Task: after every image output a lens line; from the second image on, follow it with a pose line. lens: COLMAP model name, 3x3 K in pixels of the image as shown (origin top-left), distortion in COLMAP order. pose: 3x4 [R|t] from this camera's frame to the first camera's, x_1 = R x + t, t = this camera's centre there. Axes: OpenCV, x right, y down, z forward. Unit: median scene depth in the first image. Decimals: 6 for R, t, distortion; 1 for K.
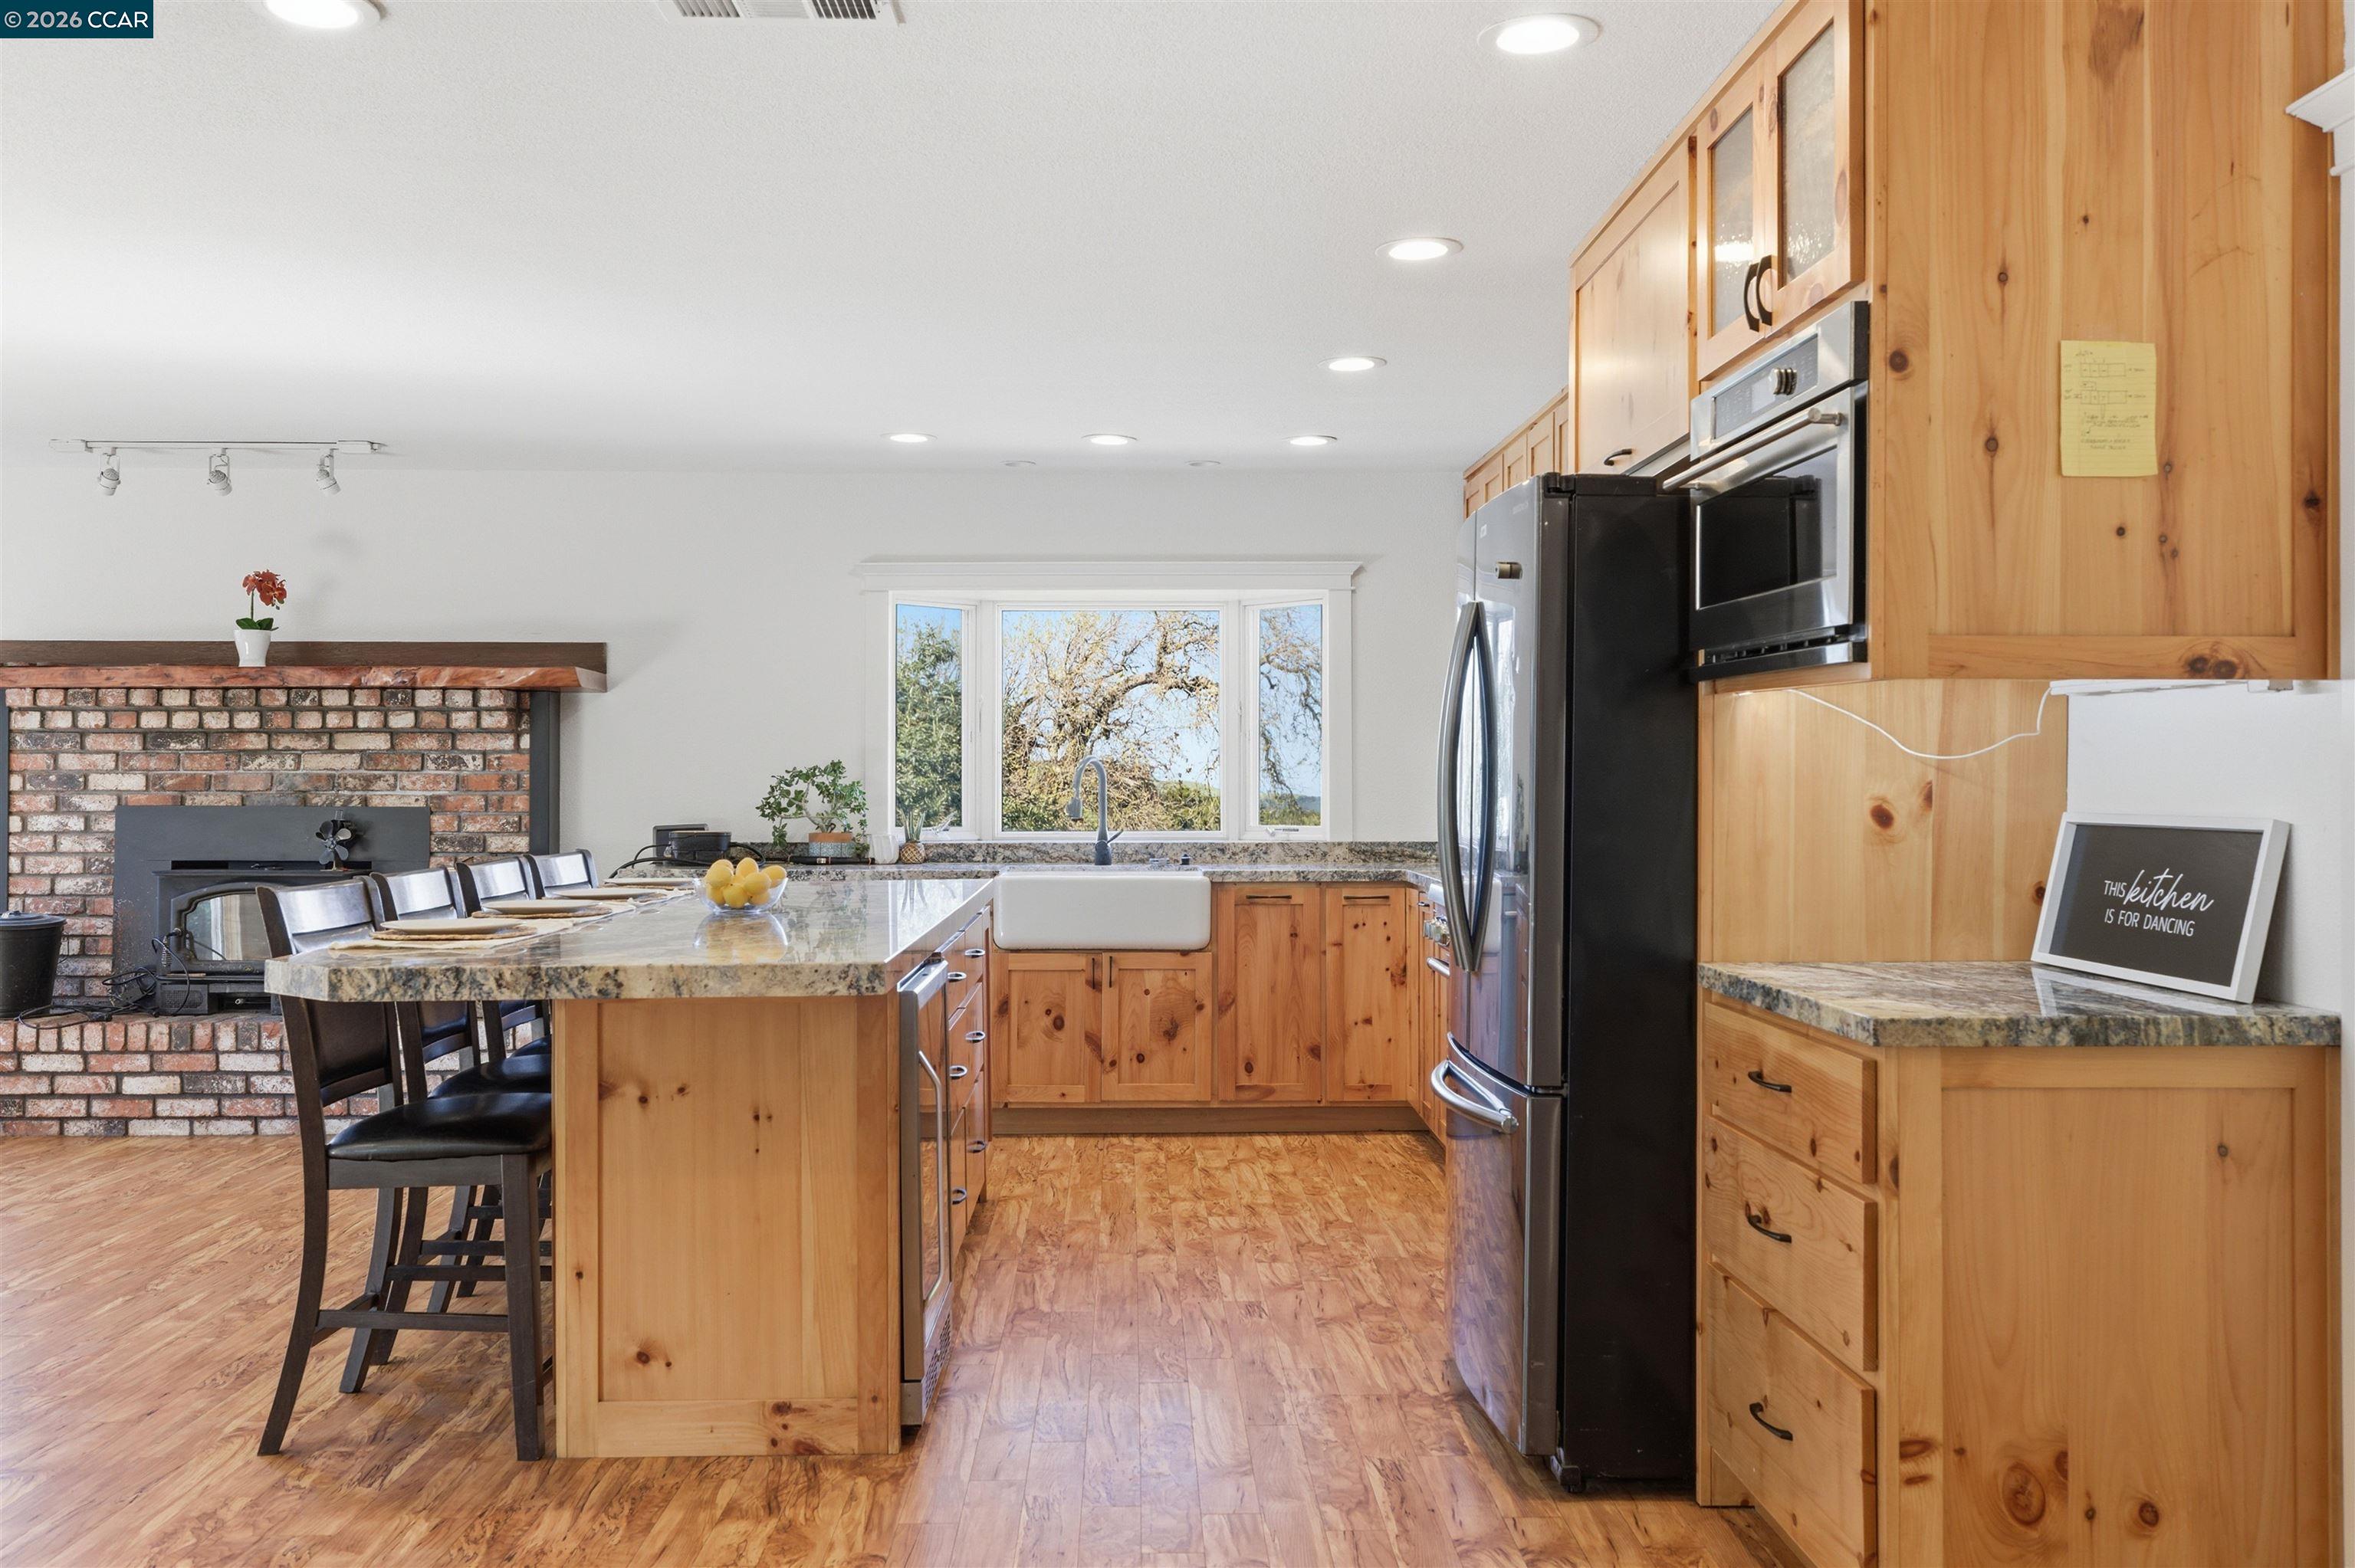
lens RADIAL K [[1993.1, 0, 1159.3], [0, 1993.1, 778.1], [0, 0, 1]] dist [0.017121, 0.005103]
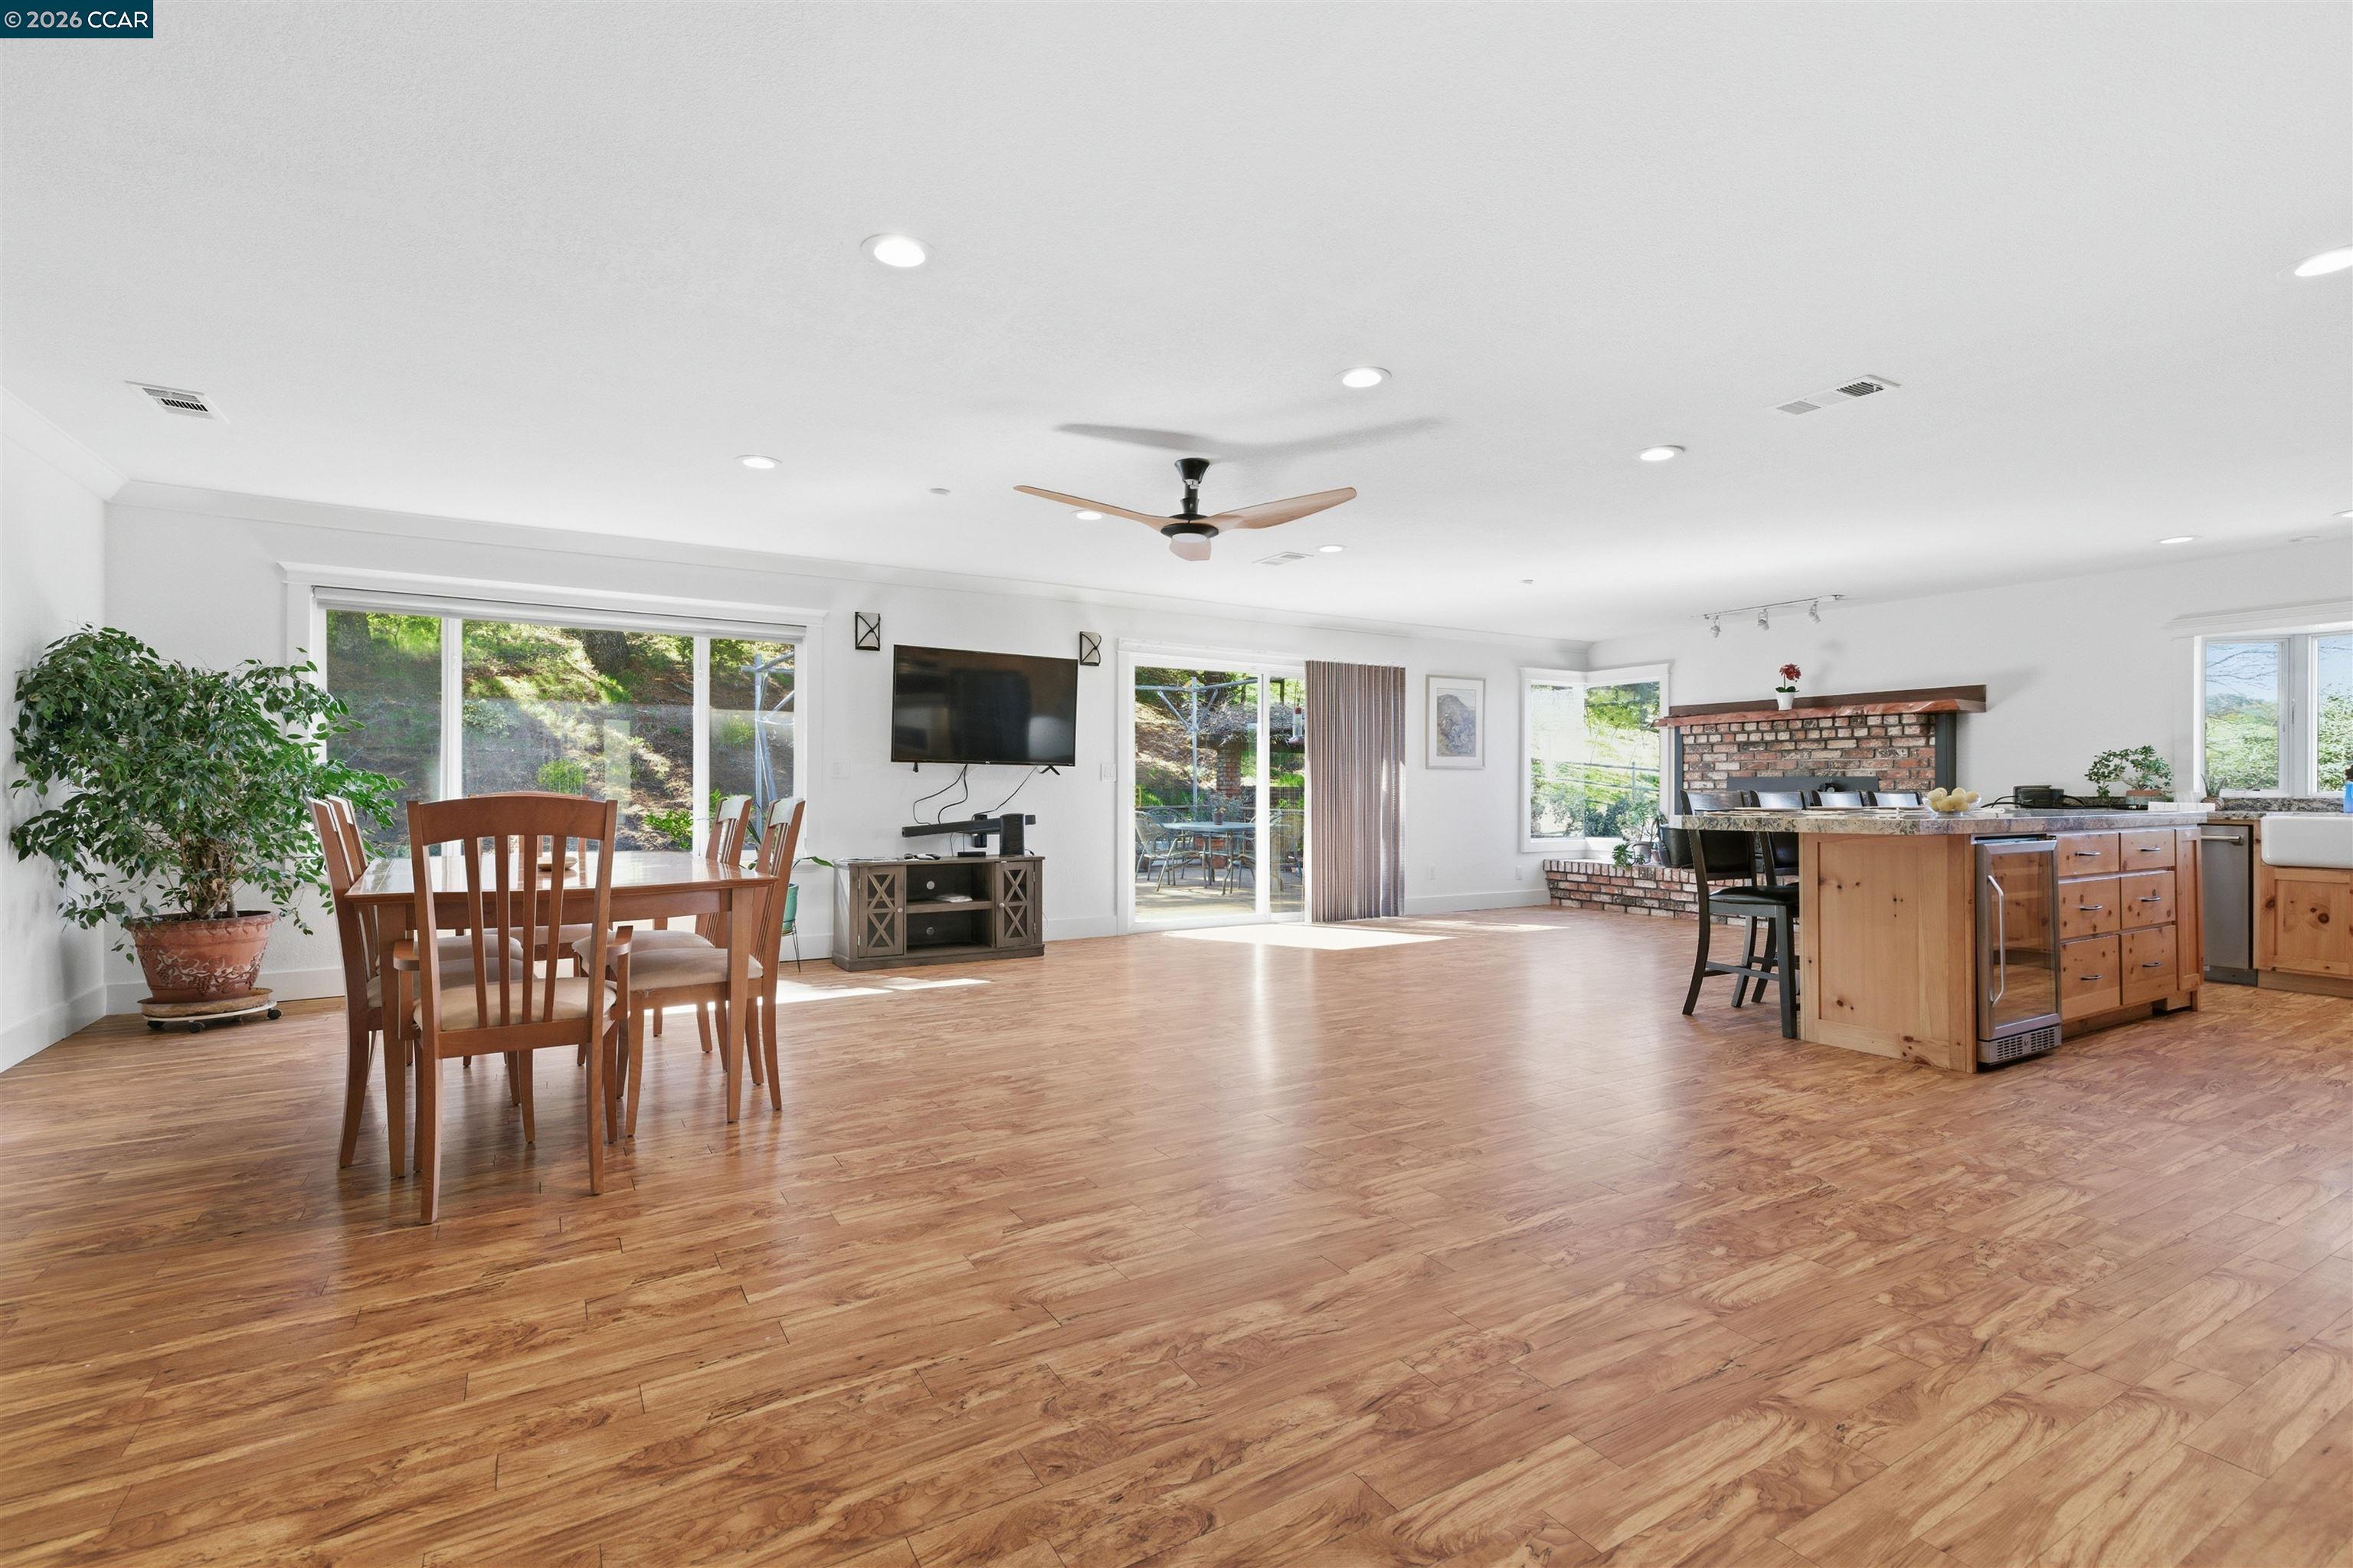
lens RADIAL K [[1073.3, 0, 1182.2], [0, 1073.3, 784.6], [0, 0, 1]] dist [0.011302, -0.000182]
pose [[0.501451, -0.002326, -0.865183, 0.219065], [-0.000243, 0.999996, -0.002829, 0.027269], [0.865186, 0.001629, 0.501448, -0.122923]]
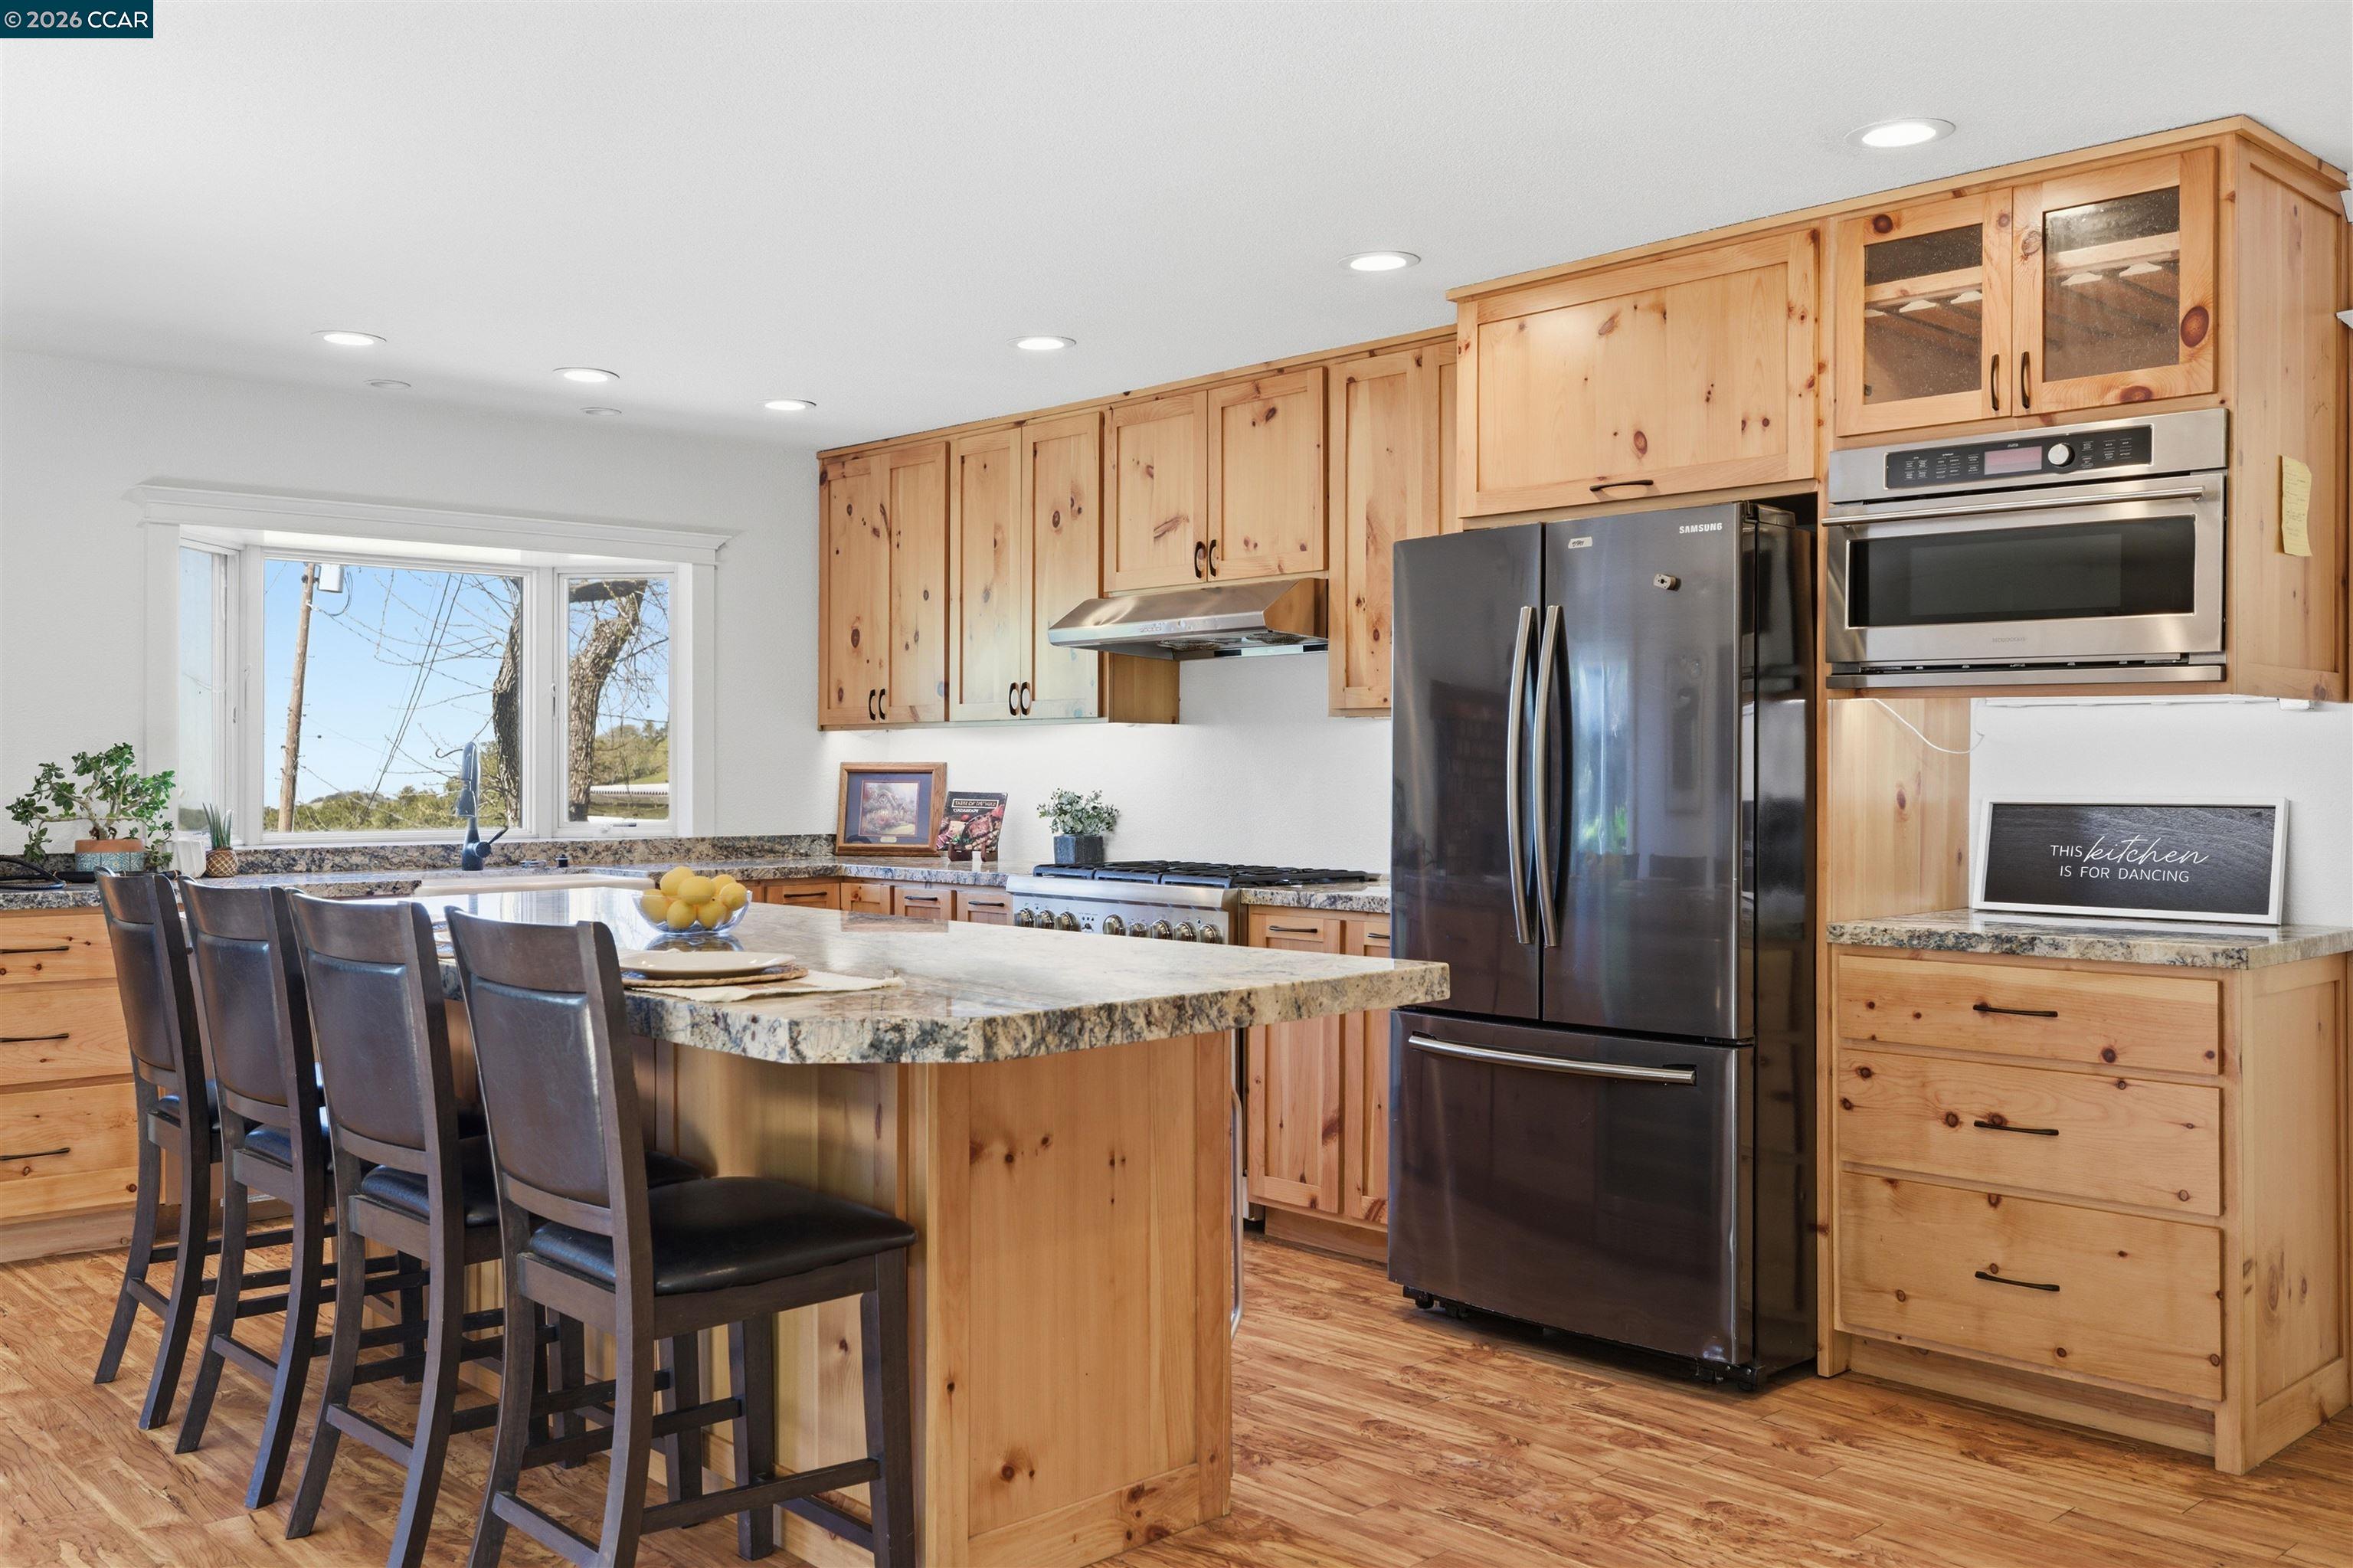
lens RADIAL K [[1999.7, 0, 1156.3], [0, 1999.7, 770.1], [0, 0, 1]] dist [0.008688, 0.011770]
pose [[0.741922, 0.001644, 0.670485, -0.407977], [-0.001898, 0.999998, -0.000352, 0.000840], [-0.670484, -0.001012, 0.741923, 0.185993]]
